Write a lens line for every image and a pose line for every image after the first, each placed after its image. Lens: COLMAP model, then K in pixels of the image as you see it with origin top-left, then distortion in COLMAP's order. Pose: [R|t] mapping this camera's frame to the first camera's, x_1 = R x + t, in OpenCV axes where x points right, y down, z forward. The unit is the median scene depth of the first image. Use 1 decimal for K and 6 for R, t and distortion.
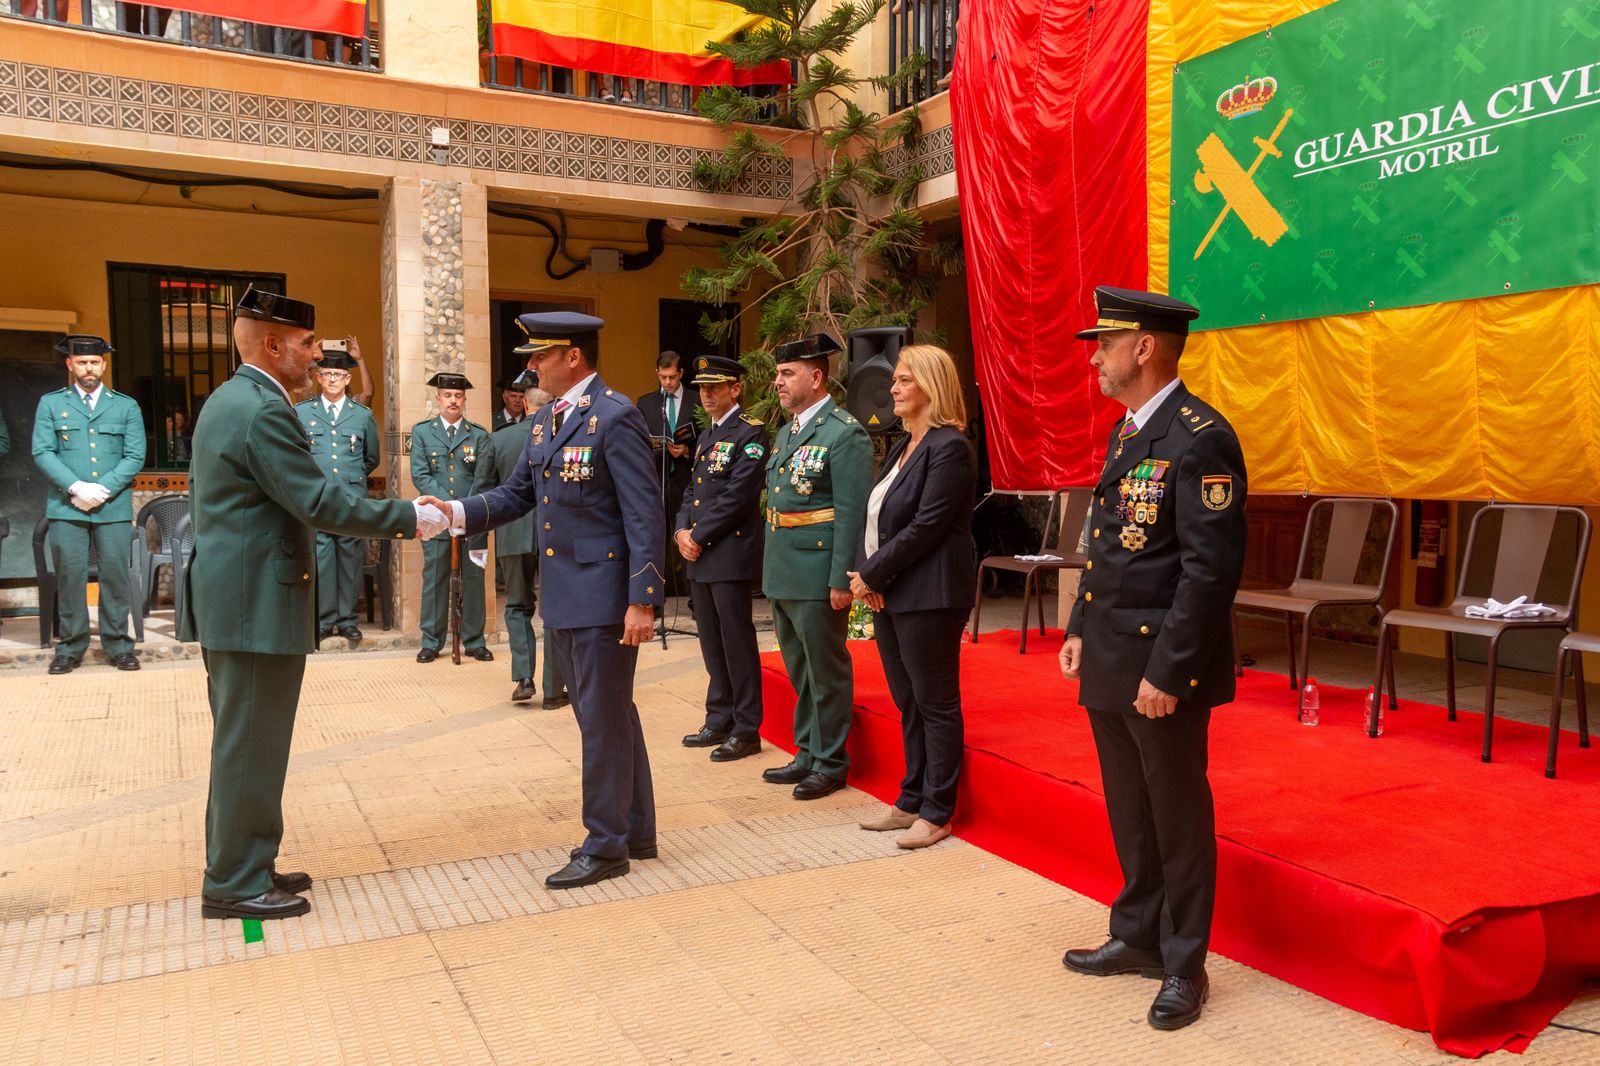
lens RADIAL K [[1310.0, 0, 805.8], [0, 1310.0, 570.8], [0, 0, 1]] dist [0.023320, 0.015075]
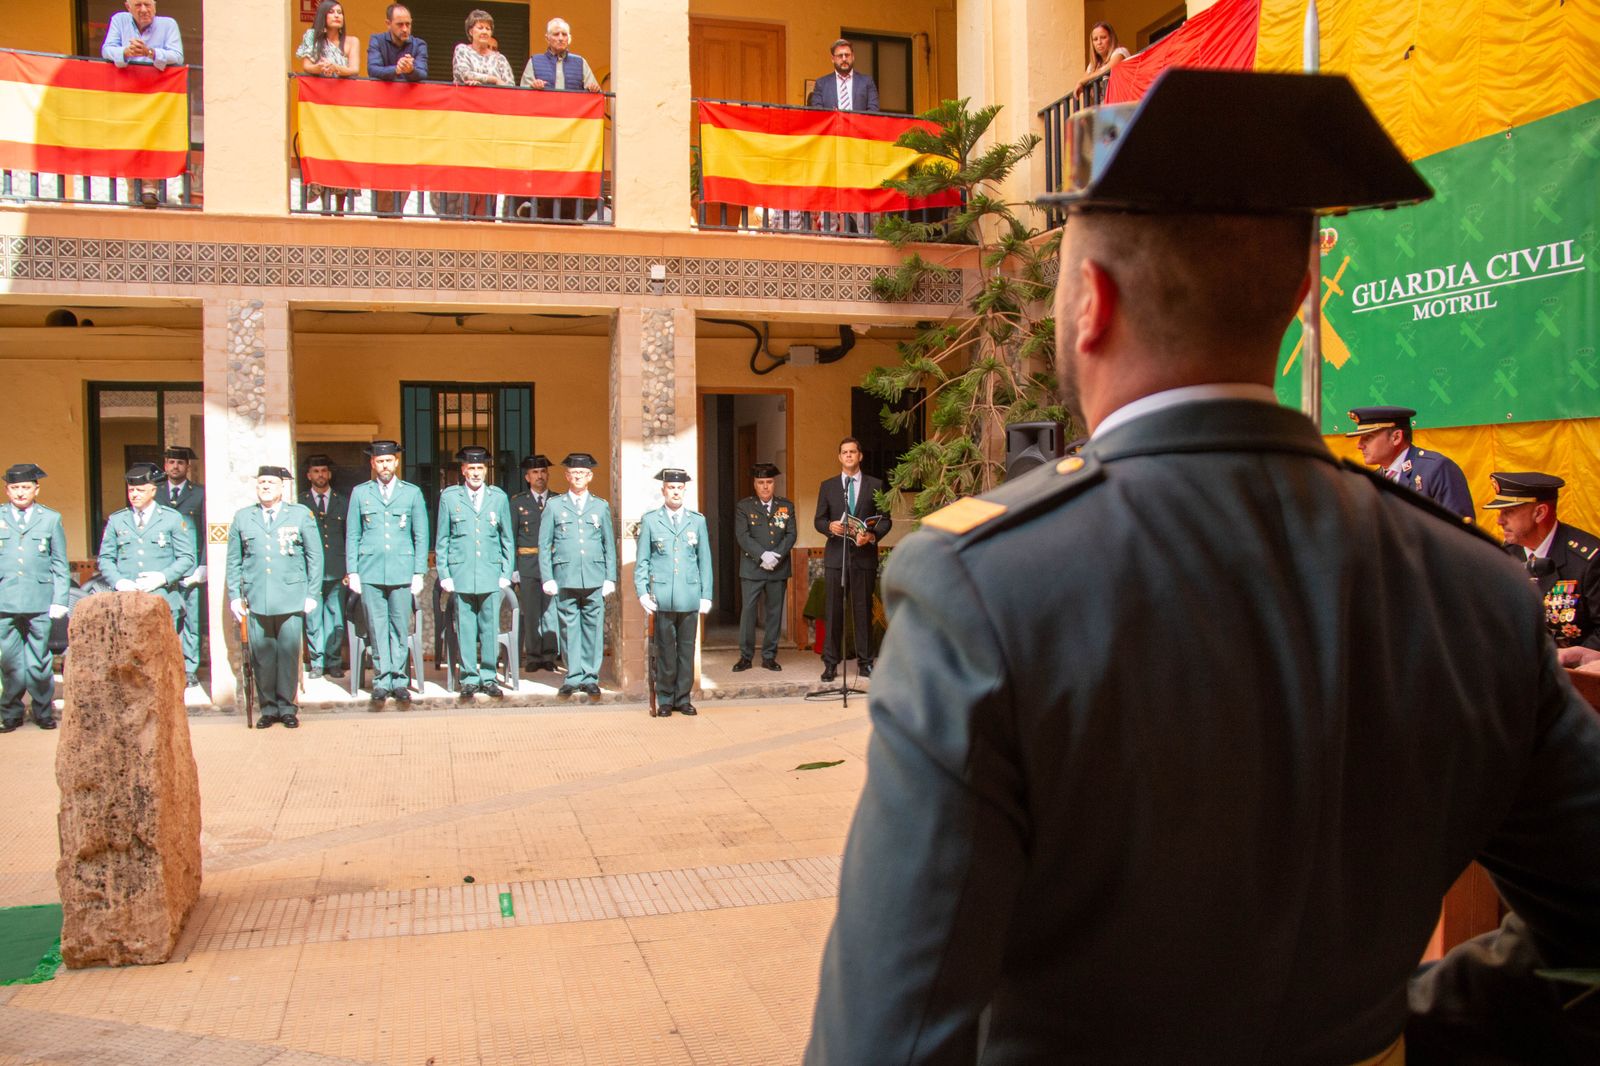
lens RADIAL K [[1345.8, 0, 800.0], [0, 1345.8, 578.6], [0, 0, 1]] dist [-0.184920, 0.190557]
pose [[0.983803, -0.002509, -0.179237, 0.064118], [-0.002572, 0.999602, -0.028107, -0.018986], [0.179236, 0.028113, 0.983404, -0.154016]]
